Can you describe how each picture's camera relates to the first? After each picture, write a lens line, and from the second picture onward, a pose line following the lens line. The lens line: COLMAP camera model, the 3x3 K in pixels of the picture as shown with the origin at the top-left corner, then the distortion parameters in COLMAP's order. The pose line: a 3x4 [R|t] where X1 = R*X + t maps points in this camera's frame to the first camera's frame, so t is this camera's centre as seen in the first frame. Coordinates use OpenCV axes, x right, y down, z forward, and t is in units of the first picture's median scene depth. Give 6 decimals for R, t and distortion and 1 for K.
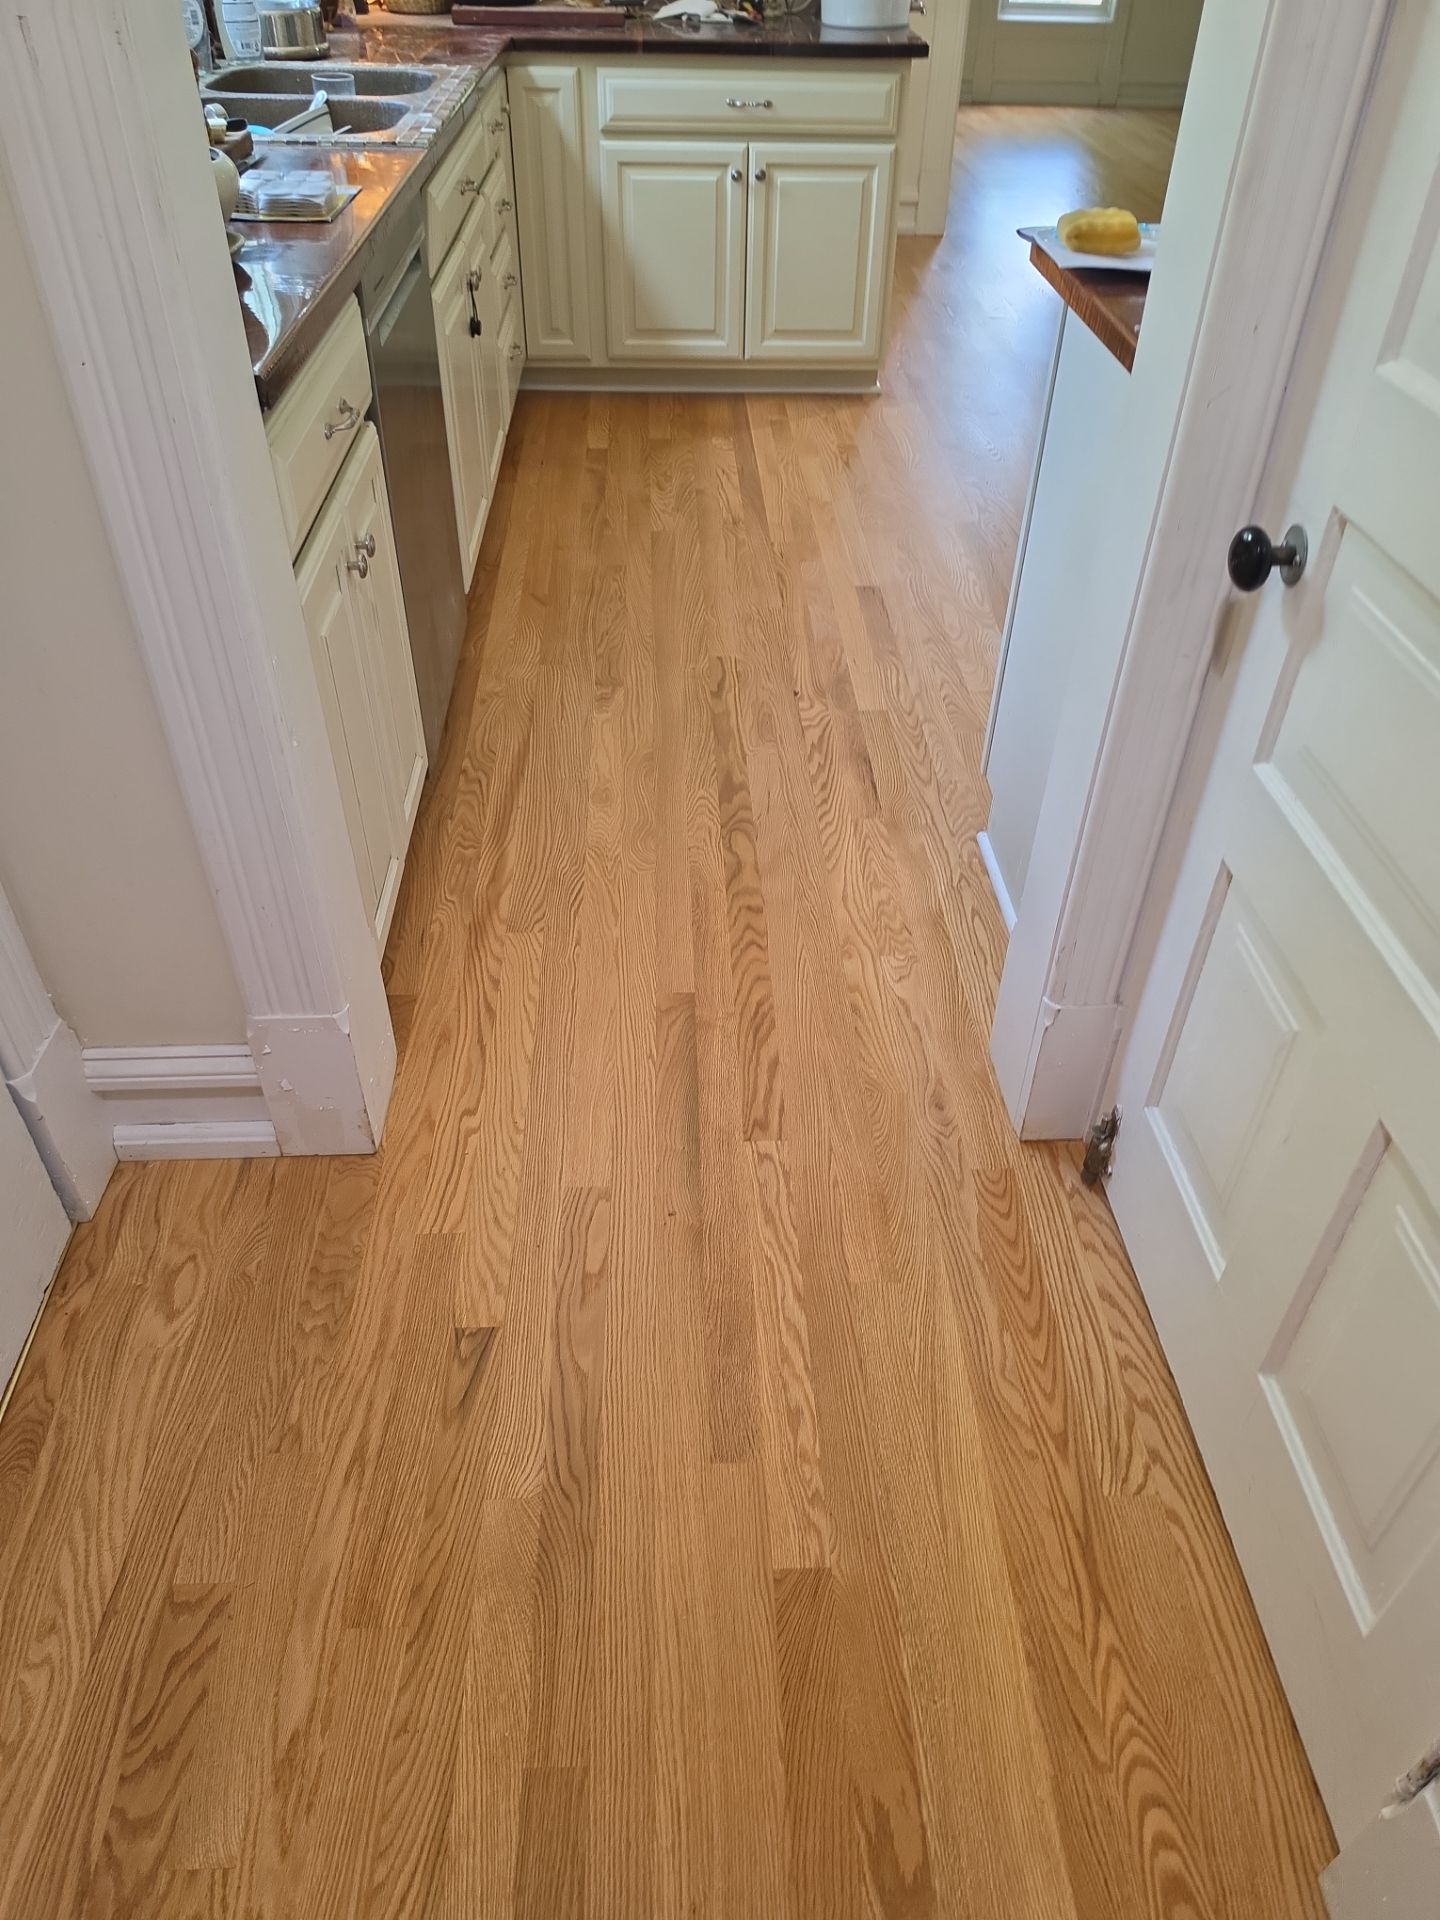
lens RADIAL K [[1341.6, 0, 739.7], [0, 1341.6, 962.0], [0, 0, 1]] dist [0.109627, -0.164209]
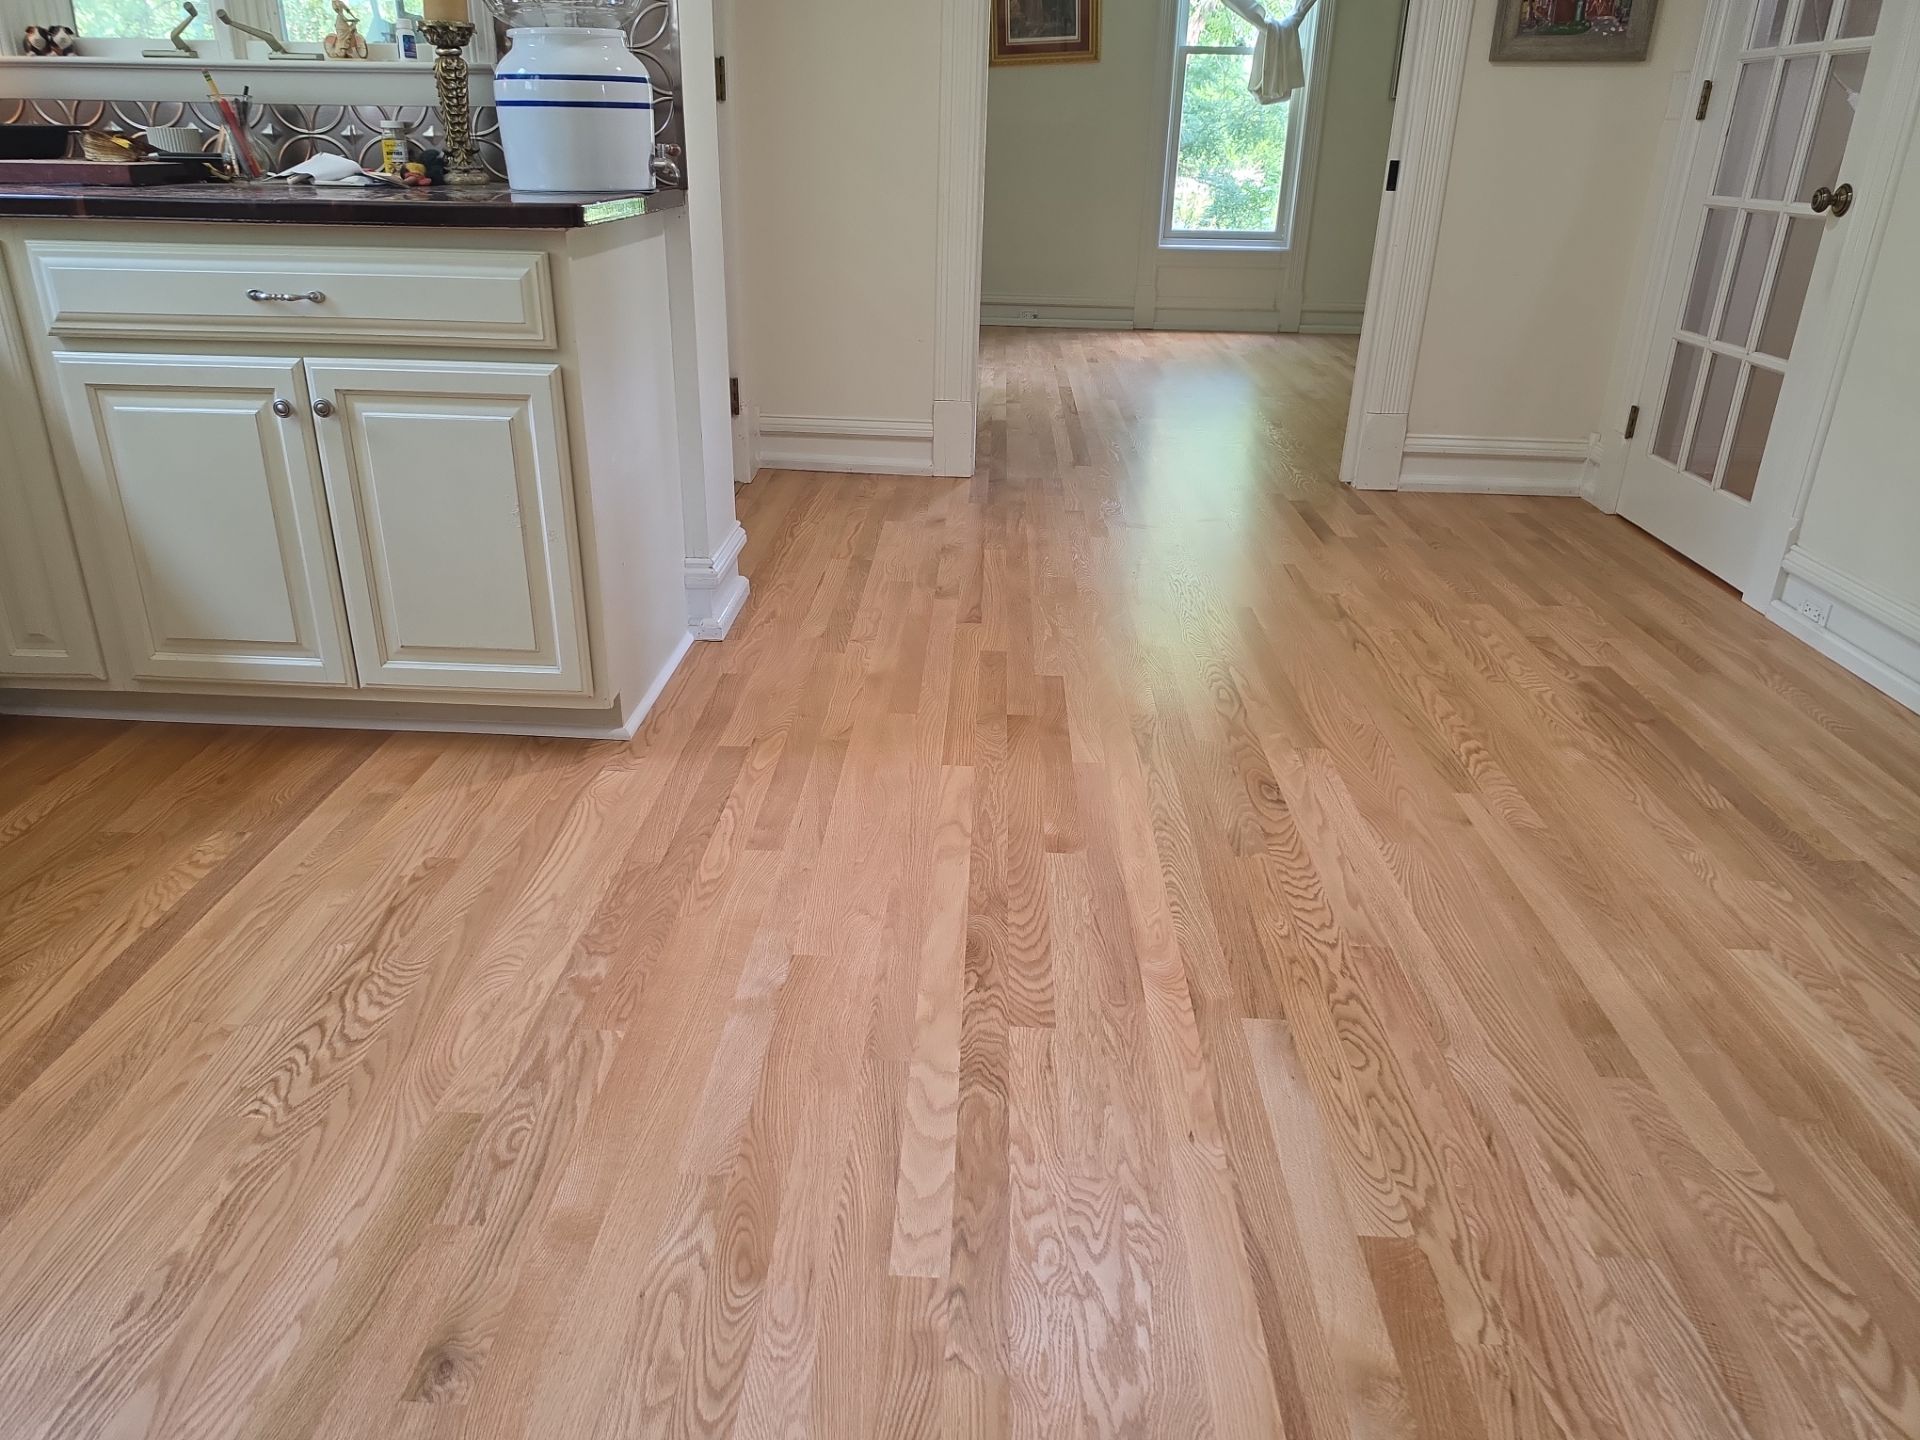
lens RADIAL K [[1336.2, 0, 933.5], [0, 1336.2, 722.4], [0, 0, 1]] dist [0.080322, -0.122519]
pose [[0.994099, 0.036024, -0.102318, 0.638788], [-0.063391, 0.958349, -0.278475, -0.596535], [0.088025, 0.283318, 0.954978, 1.004544]]
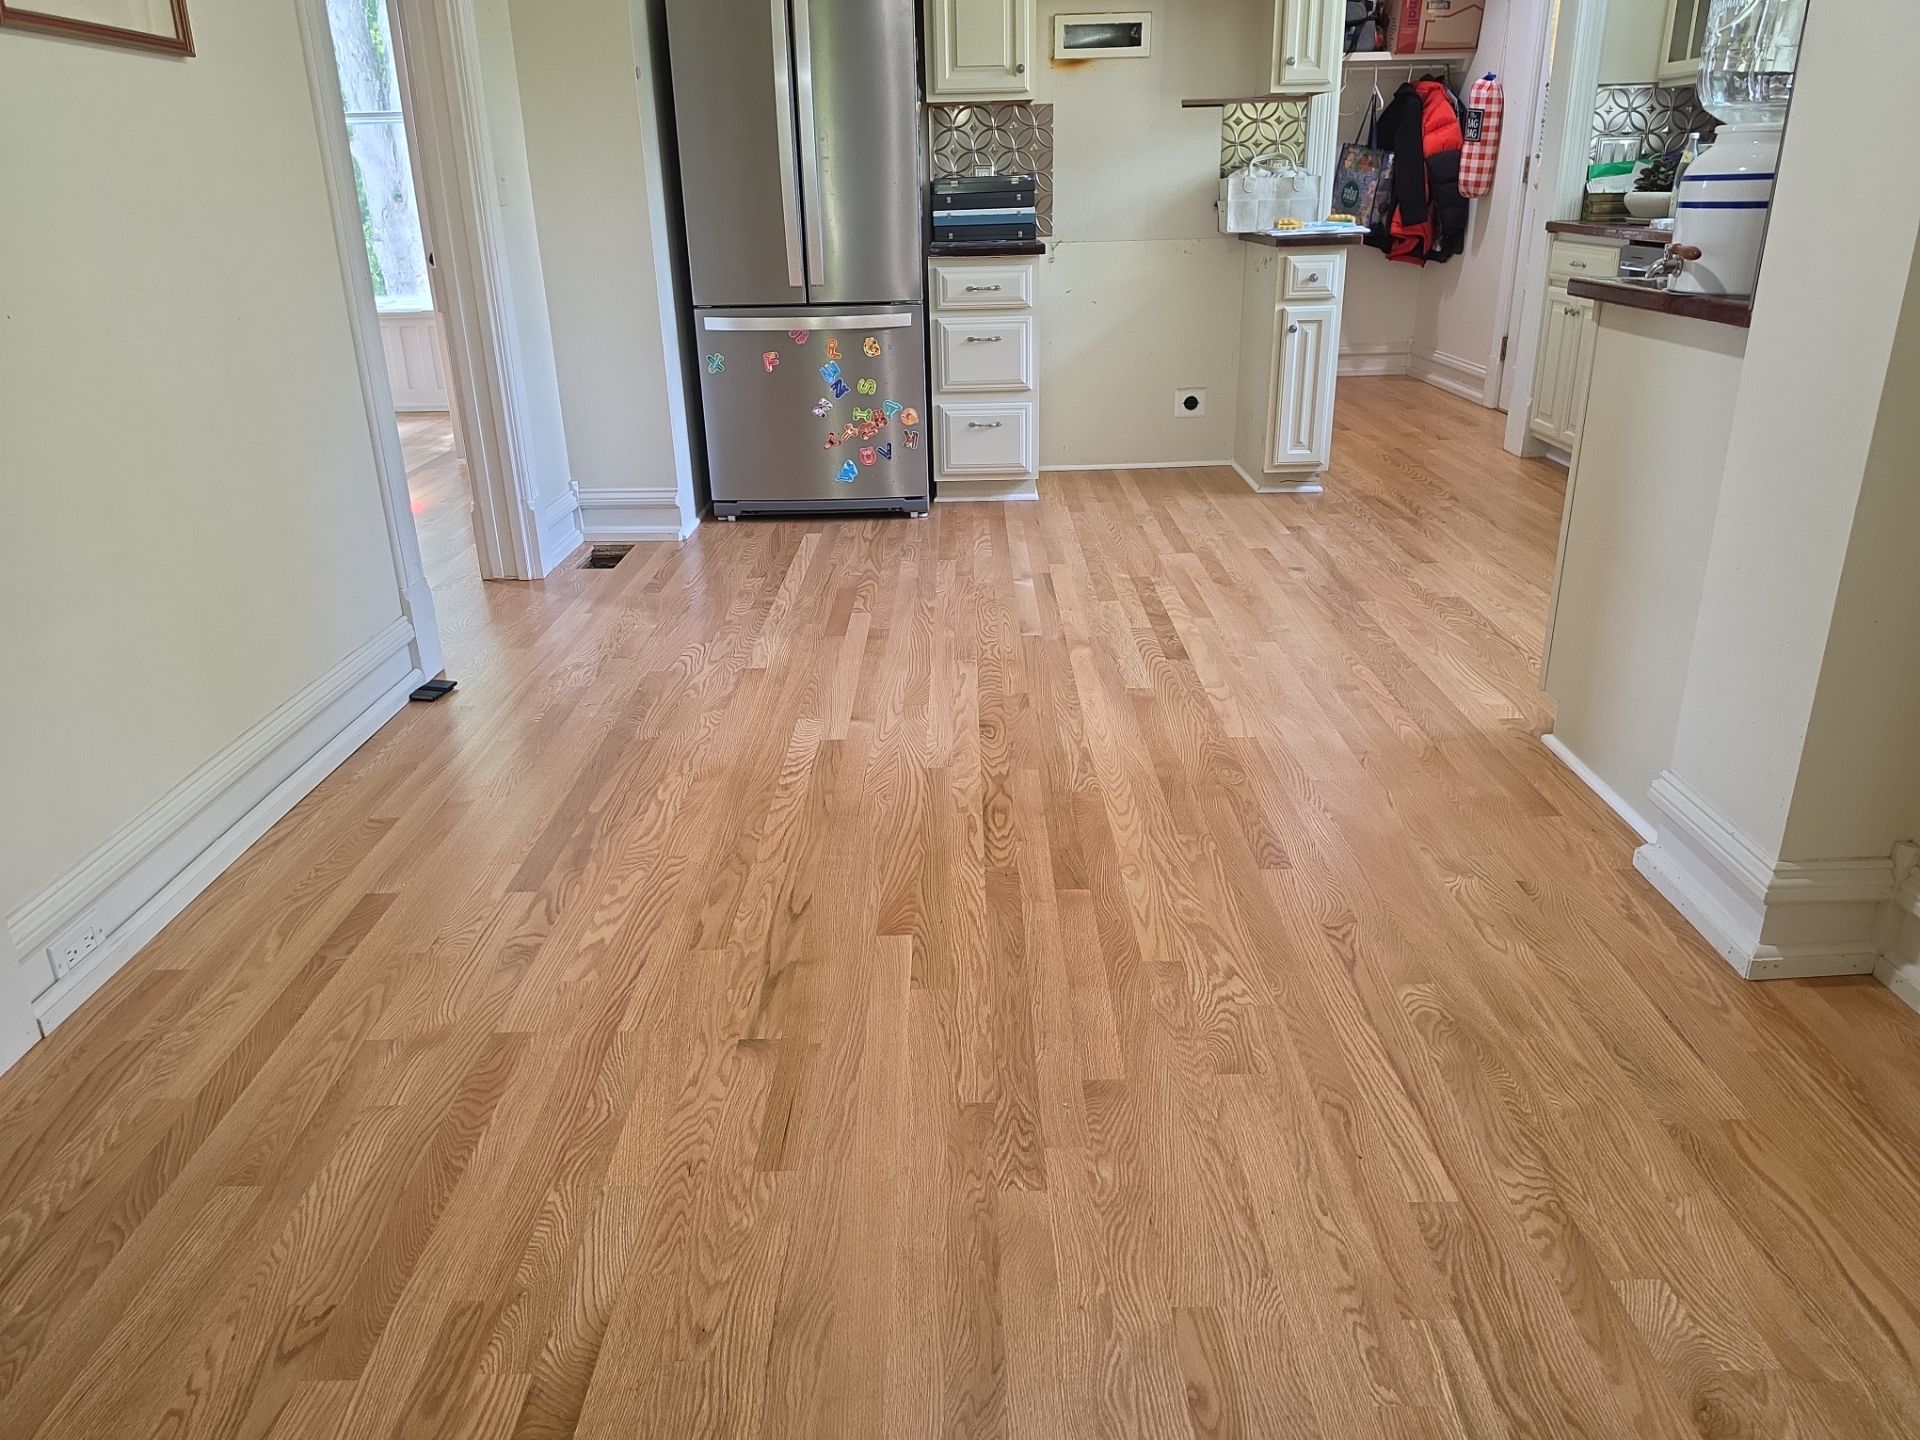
lens RADIAL K [[1341.6, 0, 964.2], [0, 1341.6, 675.8], [0, 0, 1]] dist [0.109627, -0.164209]
pose [[-0.998380, -0.022857, 0.052114, 0.765963], [0.033439, 0.505356, 0.862263, -2.220794], [-0.046045, 0.862608, -0.503772, 2.890708]]
